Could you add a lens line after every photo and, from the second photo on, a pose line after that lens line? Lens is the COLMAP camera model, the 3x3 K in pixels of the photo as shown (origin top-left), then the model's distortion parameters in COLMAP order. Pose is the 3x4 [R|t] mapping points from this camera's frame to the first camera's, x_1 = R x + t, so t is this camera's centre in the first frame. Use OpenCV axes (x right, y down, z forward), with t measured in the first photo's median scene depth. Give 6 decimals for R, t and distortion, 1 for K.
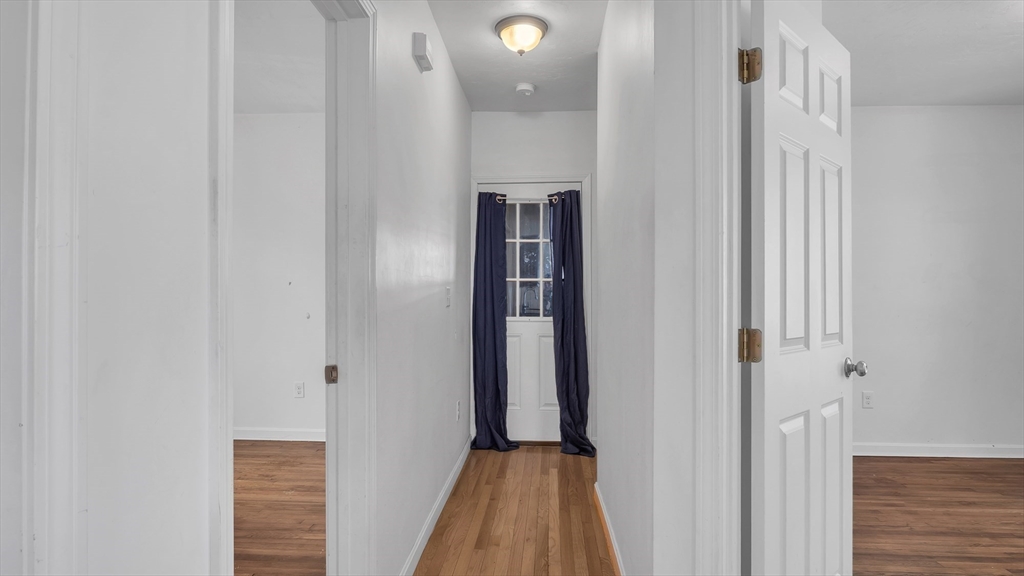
lens RADIAL K [[570.8, 0, 515.5], [0, 570.8, 287.2], [0, 0, 1]] dist [-0.004156, -0.003124]
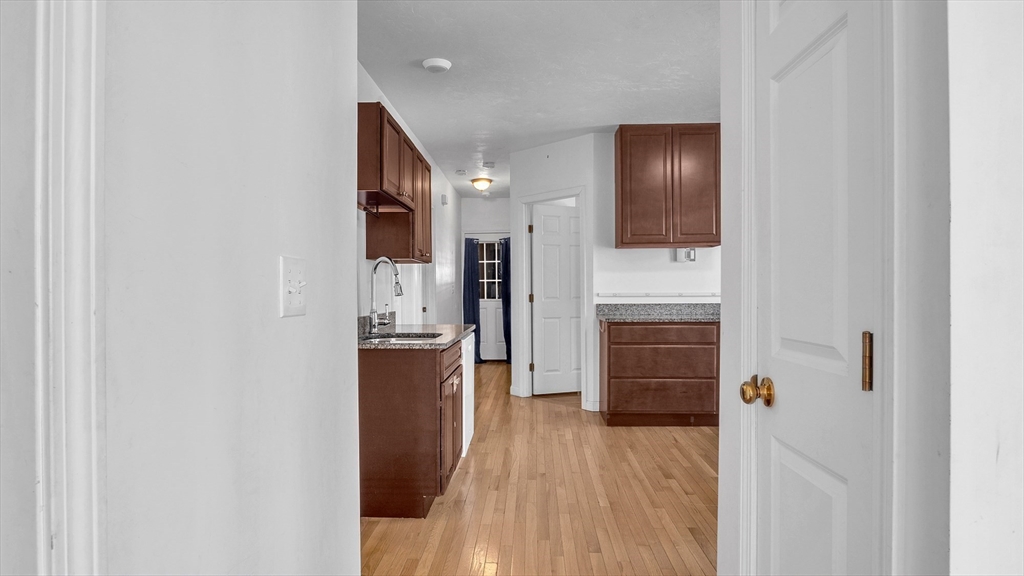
lens RADIAL K [[570.8, 0, 515.5], [0, 570.8, 287.2], [0, 0, 1]] dist [-0.004156, -0.003124]
pose [[0.999694, -0.010912, 0.022205, 0.072549], [0.010841, 0.999936, 0.003328, 0.004501], [-0.022240, -0.003087, 0.999748, -1.121812]]
